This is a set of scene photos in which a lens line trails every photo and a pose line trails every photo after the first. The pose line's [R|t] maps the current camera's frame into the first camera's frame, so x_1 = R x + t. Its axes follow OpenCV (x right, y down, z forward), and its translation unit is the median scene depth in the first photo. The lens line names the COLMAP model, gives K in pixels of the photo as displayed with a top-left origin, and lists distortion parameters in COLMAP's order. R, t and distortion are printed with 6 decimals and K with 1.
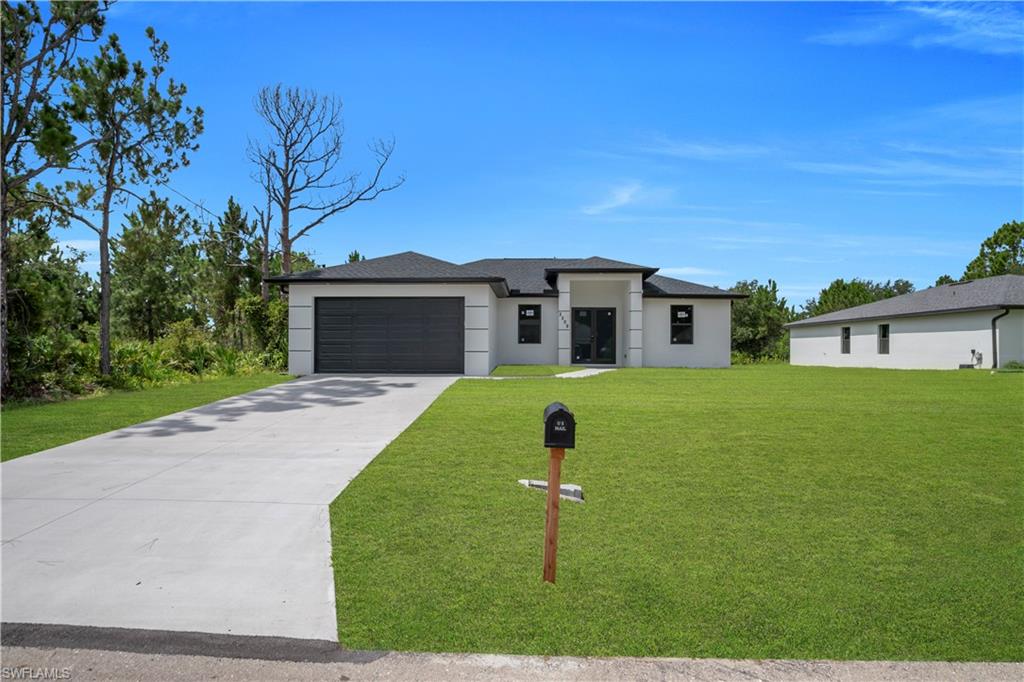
lens RADIAL K [[484.7, 0, 506.7], [0, 484.7, 352.9], [0, 0, 1]] dist [-0.035946, 0.001439]
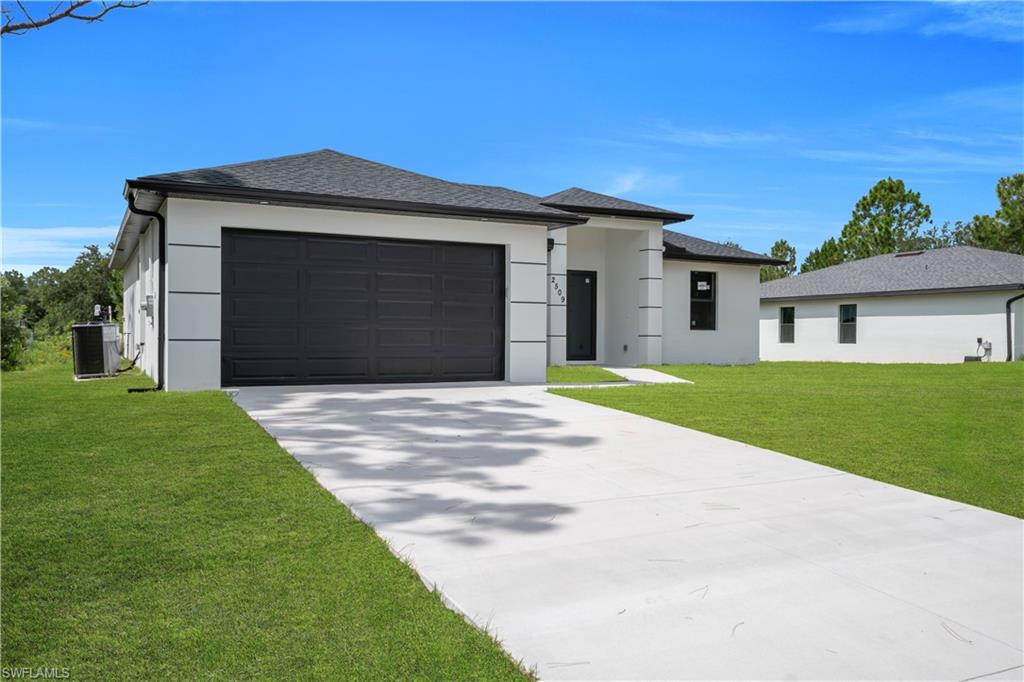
lens RADIAL K [[827.2, 0, 508.6], [0, 827.2, 348.6], [0, 0, 1]] dist [0.038496, 0.014508]
pose [[0.883800, -0.005059, 0.467838, -0.414432], [0.001285, 0.999964, 0.008385, -0.001826], [-0.467863, -0.006810, 0.883775, 0.100491]]
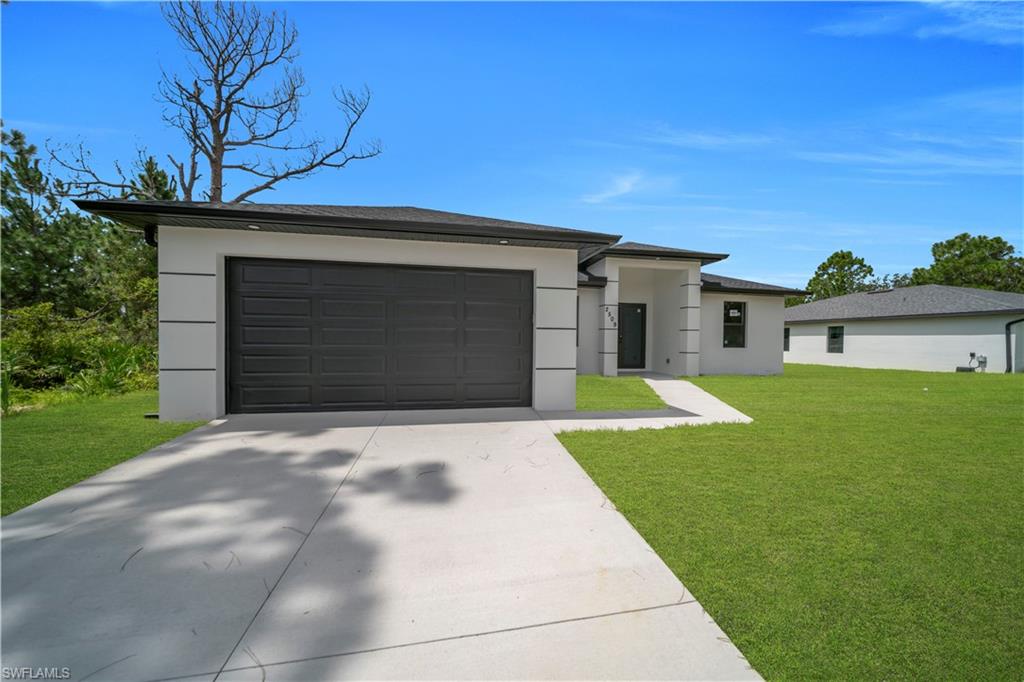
lens RADIAL K [[352.7, 0, 511.9], [0, 352.7, 346.7], [0, 0, 1]] dist [0.001034, -0.000667]
pose [[0.979690, 0.003448, 0.200488, -0.147839], [-0.006429, 0.999878, 0.014221, -0.025659], [-0.200414, -0.015221, 0.979593, 0.458324]]
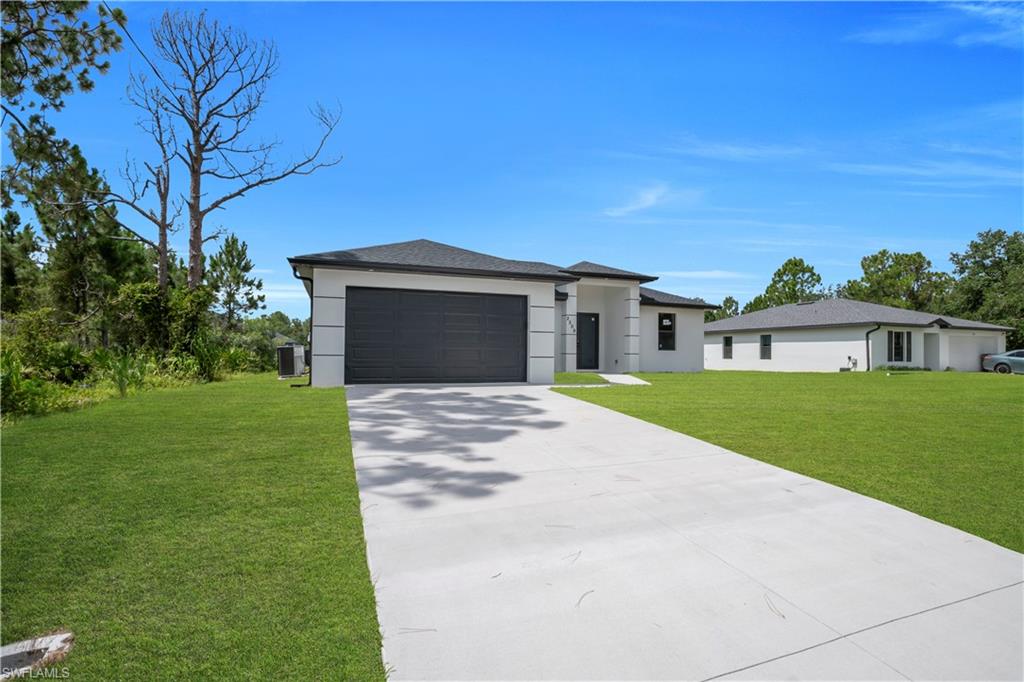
lens RADIAL K [[484.7, 0, 511.6], [0, 484.7, 351.7], [0, 0, 1]] dist [-0.035946, 0.001439]
pose [[0.931357, 0.006684, 0.364047, -0.336626], [-0.002393, 0.999922, -0.012238, -0.001003], [-0.364100, 0.010527, 0.931300, 0.133245]]
